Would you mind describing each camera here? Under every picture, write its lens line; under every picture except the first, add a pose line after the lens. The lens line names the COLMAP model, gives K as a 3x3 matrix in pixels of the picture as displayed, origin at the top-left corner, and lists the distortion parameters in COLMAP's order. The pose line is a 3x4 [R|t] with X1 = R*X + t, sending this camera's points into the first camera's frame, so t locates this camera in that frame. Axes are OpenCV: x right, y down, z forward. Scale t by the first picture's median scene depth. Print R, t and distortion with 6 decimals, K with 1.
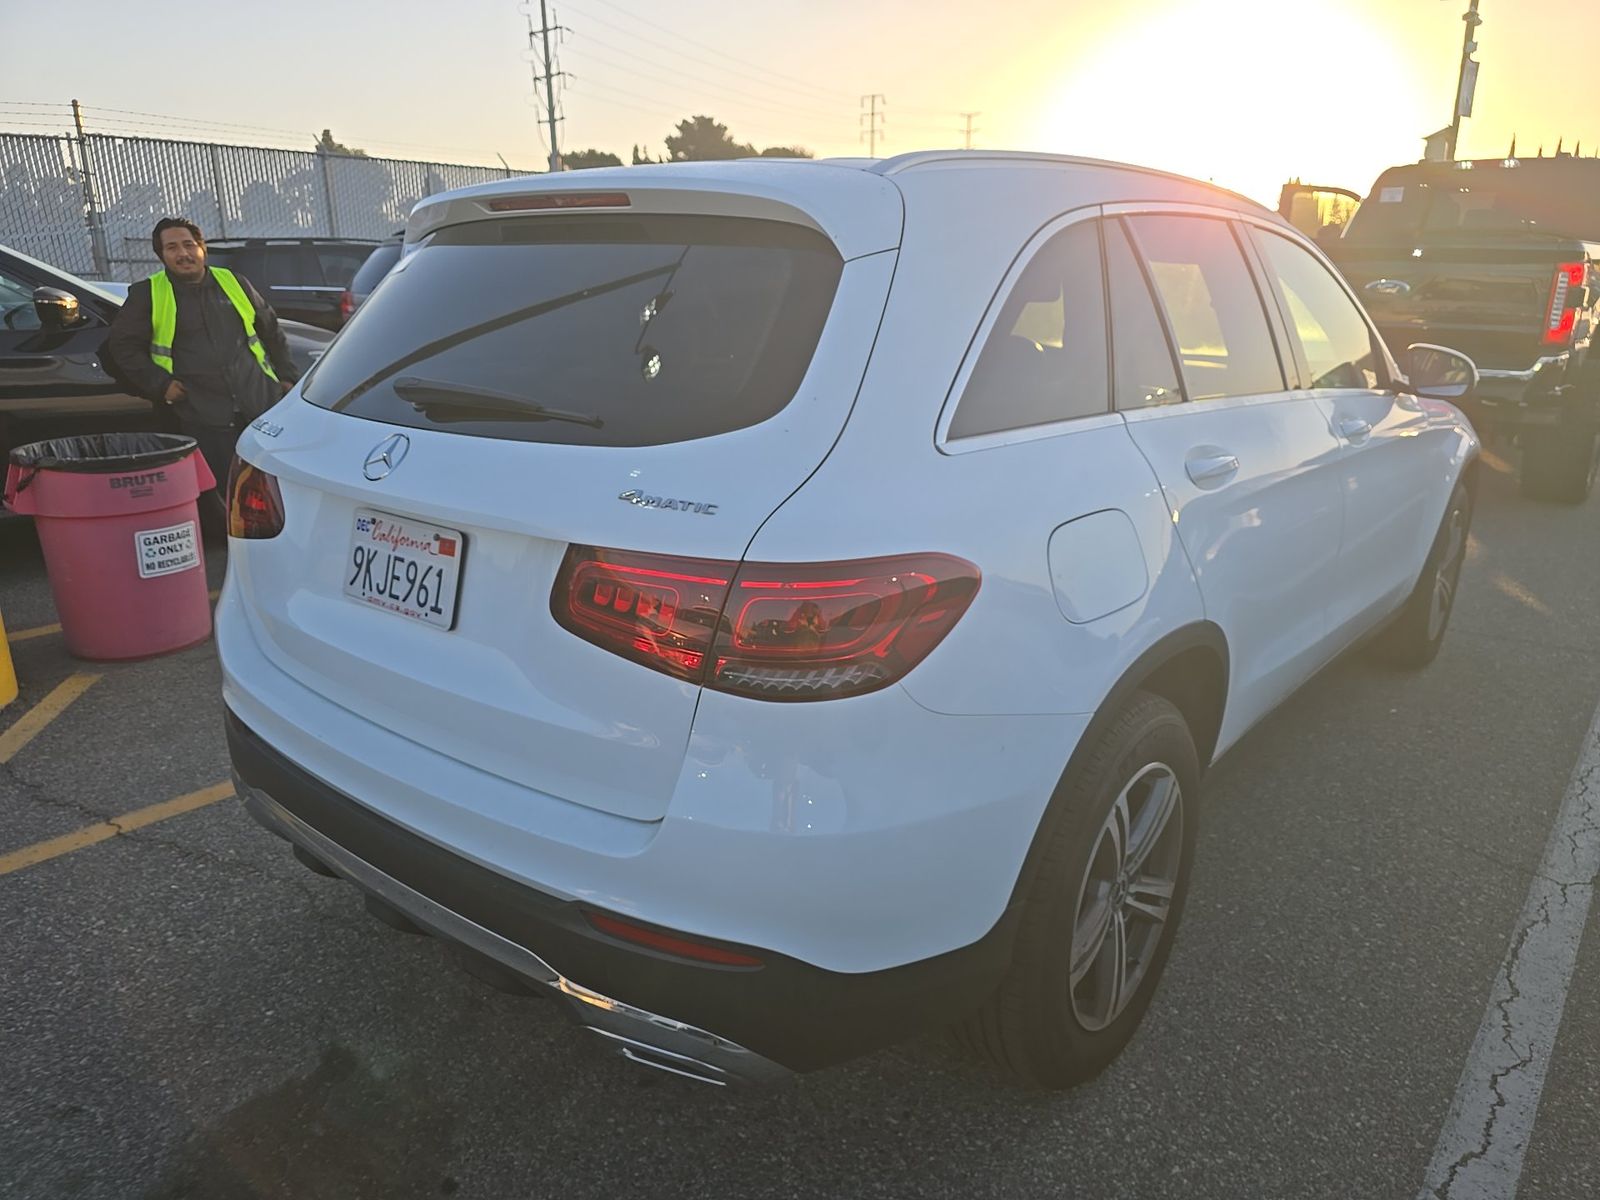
lens RADIAL K [[1082.1, 0, 807.9], [0, 1082.1, 597.1], [0, 0, 1]] dist [0.043548, -0.034072]
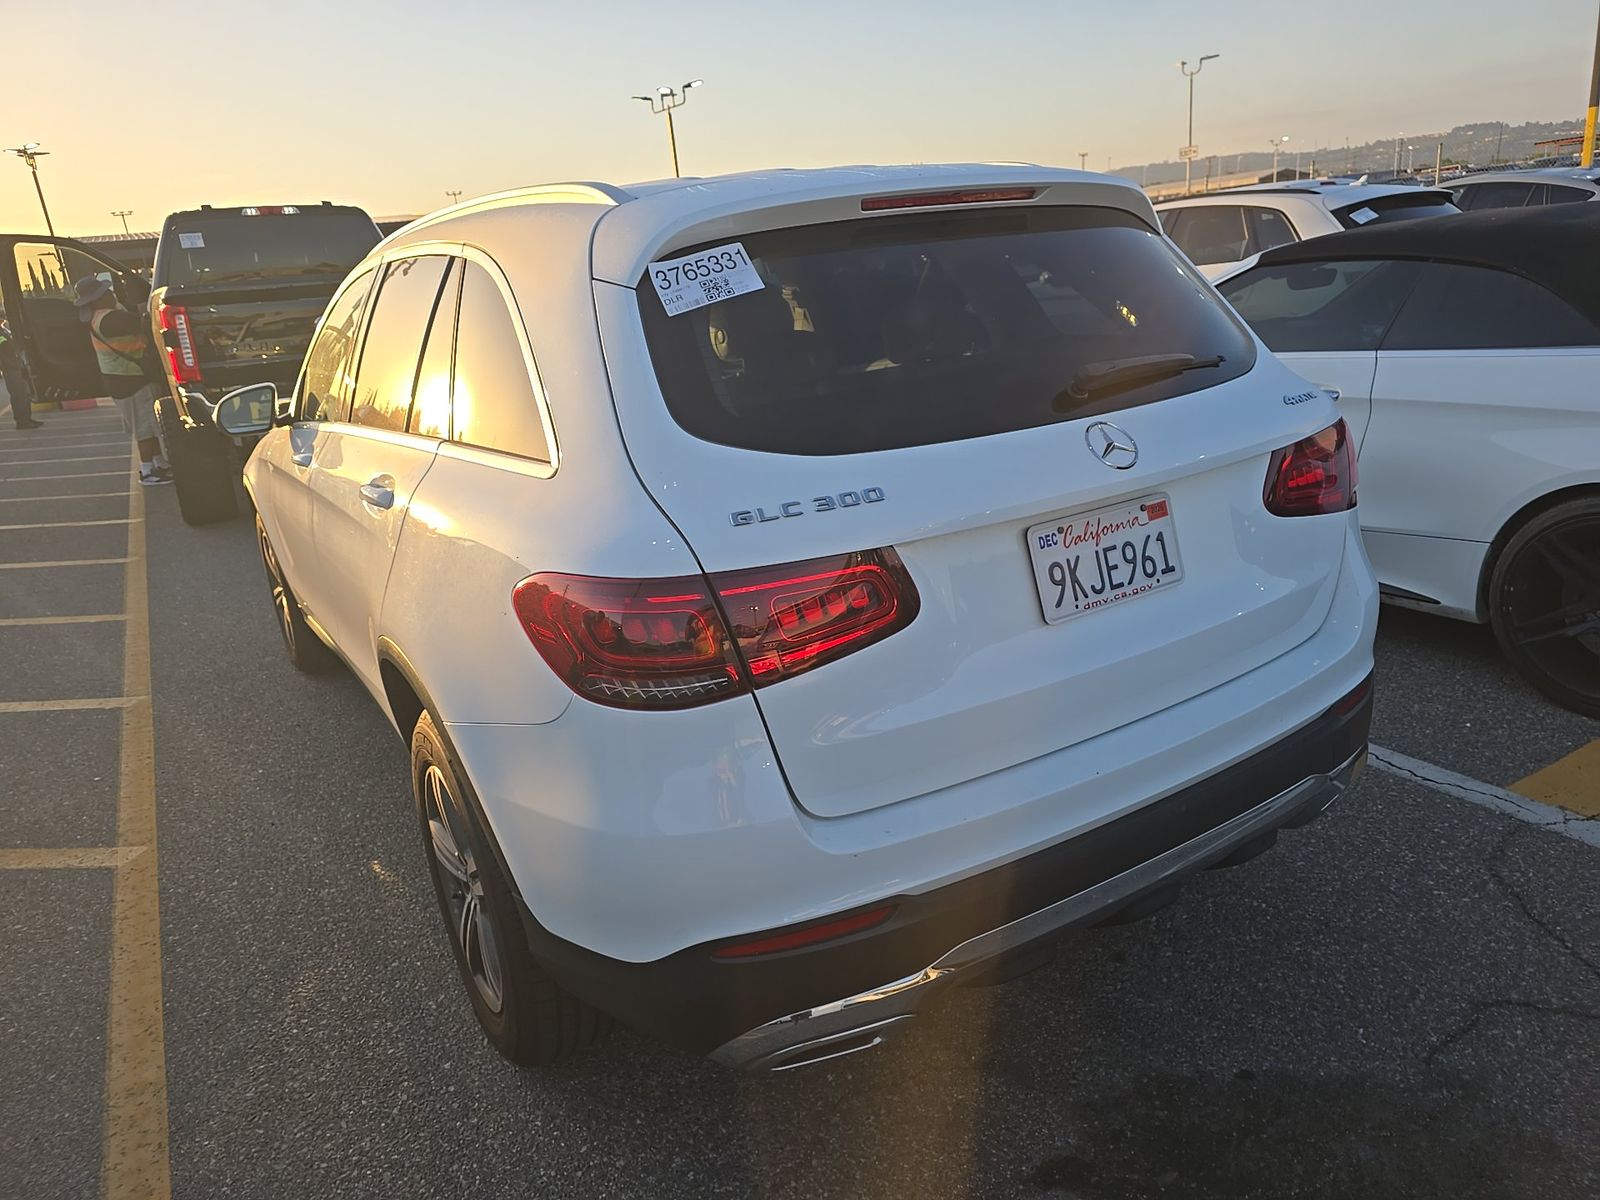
lens RADIAL K [[1082.1, 0, 807.9], [0, 1082.1, 597.1], [0, 0, 1]] dist [0.043548, -0.034072]
pose [[0.347112, -0.314830, 0.883400, -1.369433], [0.356307, 0.915607, 0.186305, -0.279003], [-0.867501, 0.250093, 0.429994, 0.828864]]
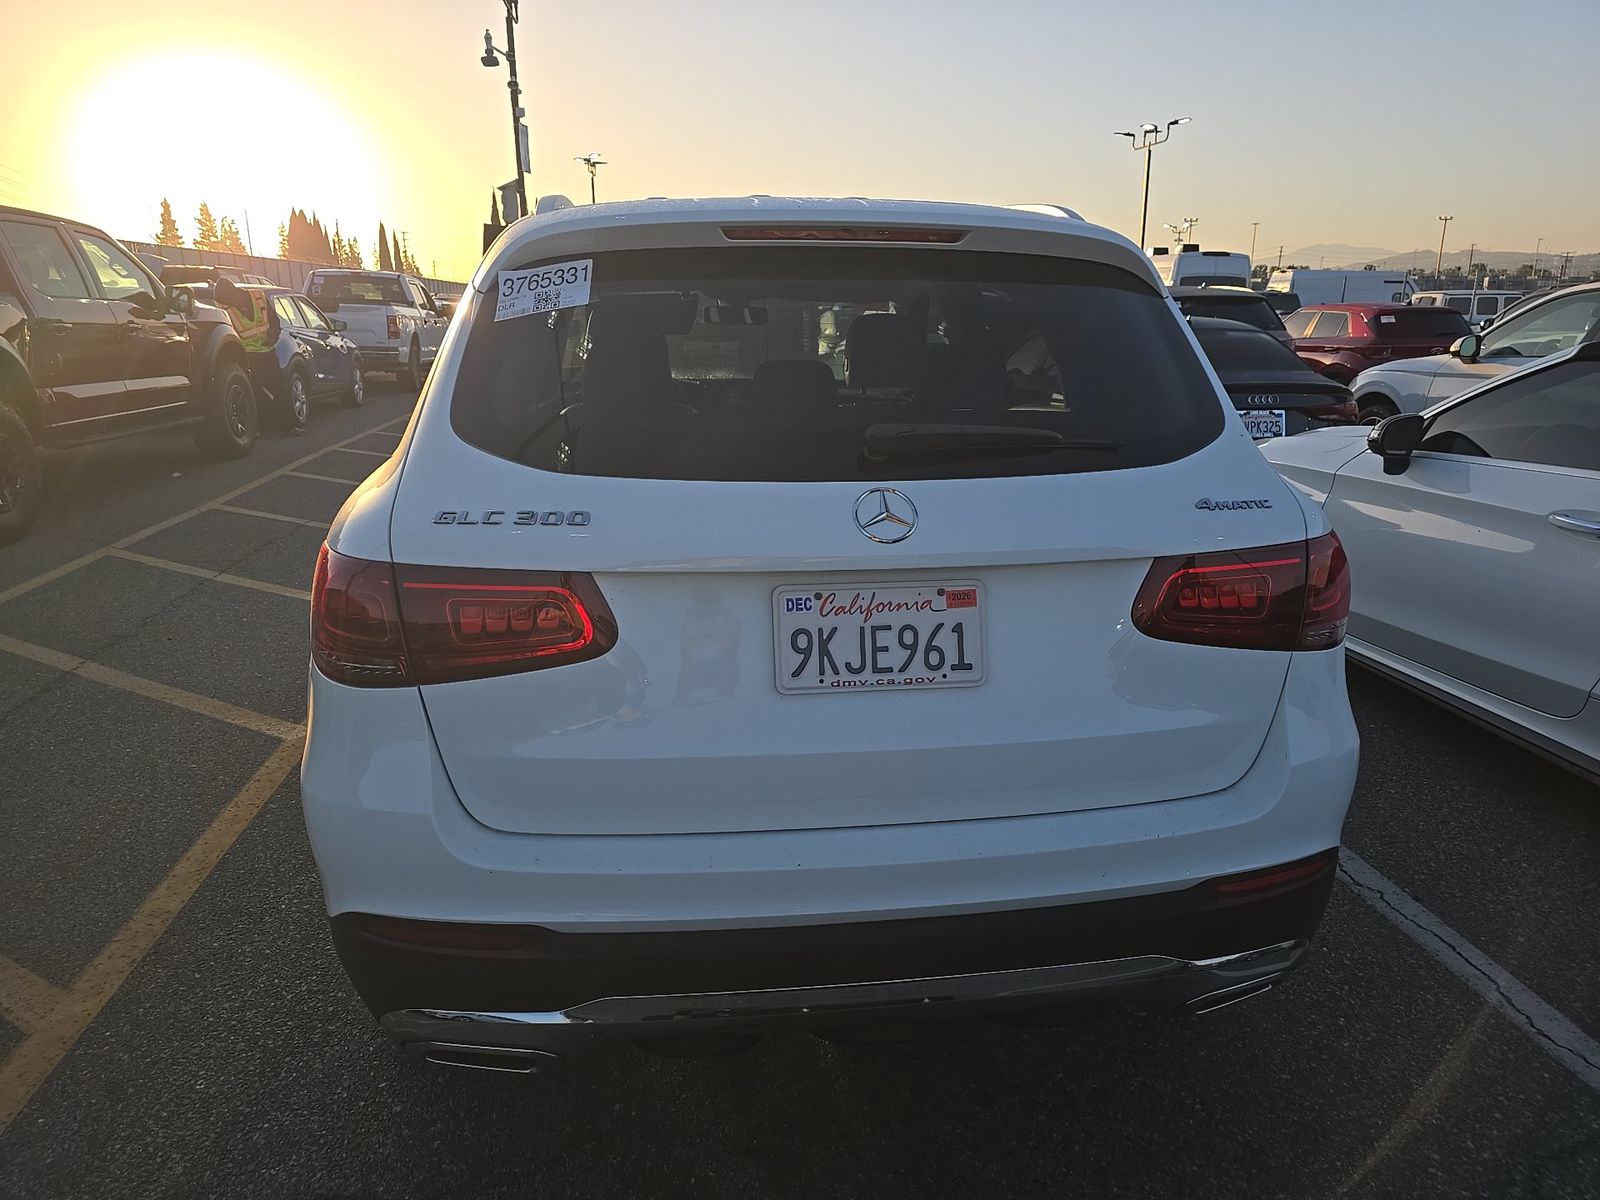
lens RADIAL K [[1082.1, 0, 807.9], [0, 1082.1, 597.1], [0, 0, 1]] dist [0.043548, -0.034072]
pose [[0.693462, -0.187545, 0.695656, -1.039390], [0.207117, 0.976664, 0.056839, -0.123569], [-0.690082, 0.104666, 0.716123, 0.403347]]
